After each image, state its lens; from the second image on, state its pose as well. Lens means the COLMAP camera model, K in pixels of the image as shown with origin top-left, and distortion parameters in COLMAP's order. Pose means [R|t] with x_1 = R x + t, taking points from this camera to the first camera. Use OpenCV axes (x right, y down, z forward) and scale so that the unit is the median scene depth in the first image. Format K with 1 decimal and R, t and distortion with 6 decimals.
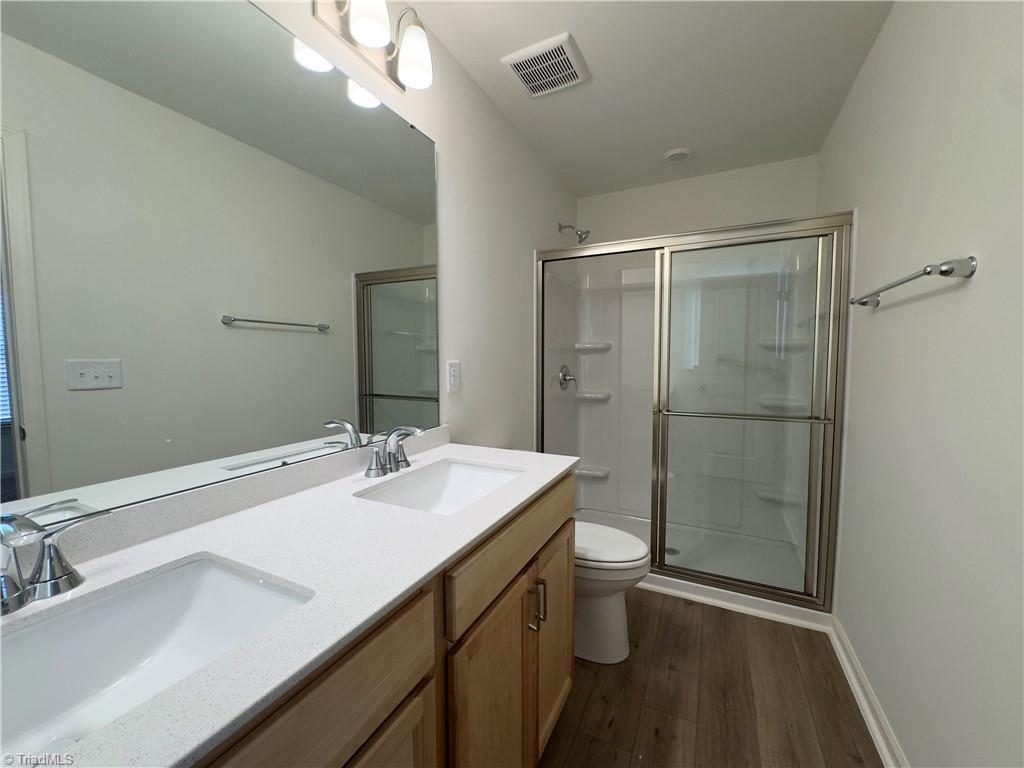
lens RADIAL K [[407.9, 0, 512.0], [0, 407.9, 384.0], [0, 0, 1]] dist [-0.000585, -0.000036]
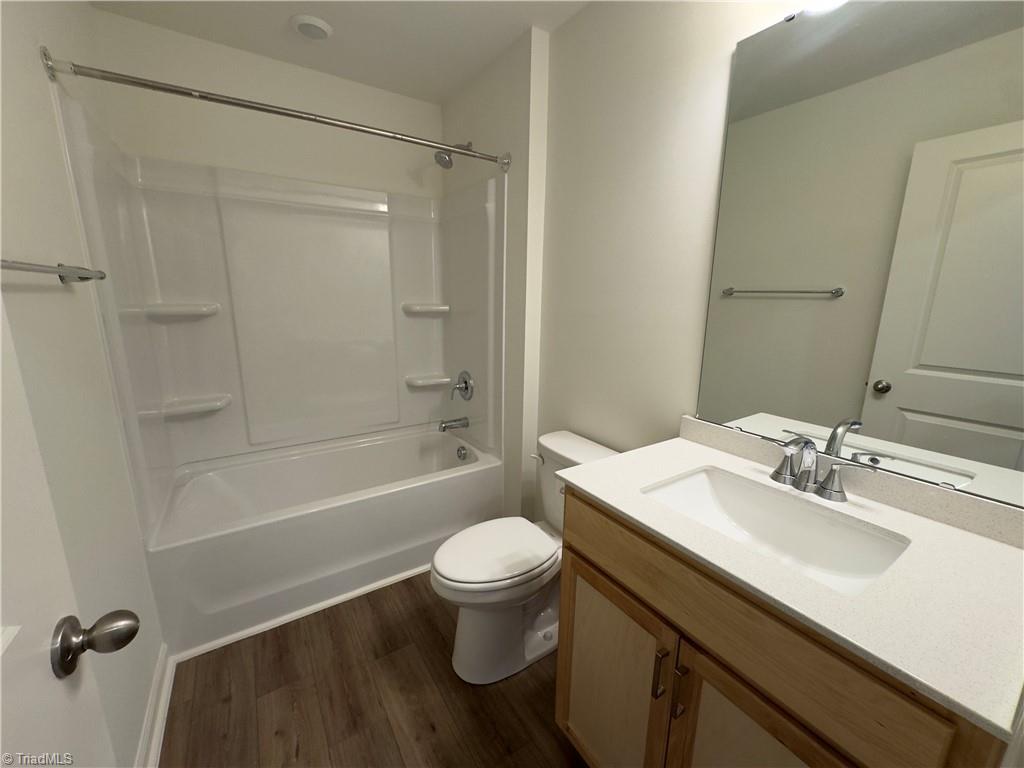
lens RADIAL K [[407.9, 0, 512.0], [0, 407.9, 384.0], [0, 0, 1]] dist [-0.000585, -0.000036]
pose [[-0.511951, 0.172114, -0.841596, 0.576036], [-0.071940, 0.967690, 0.241664, -0.113051], [0.855997, 0.184265, -0.483028, 0.883938]]
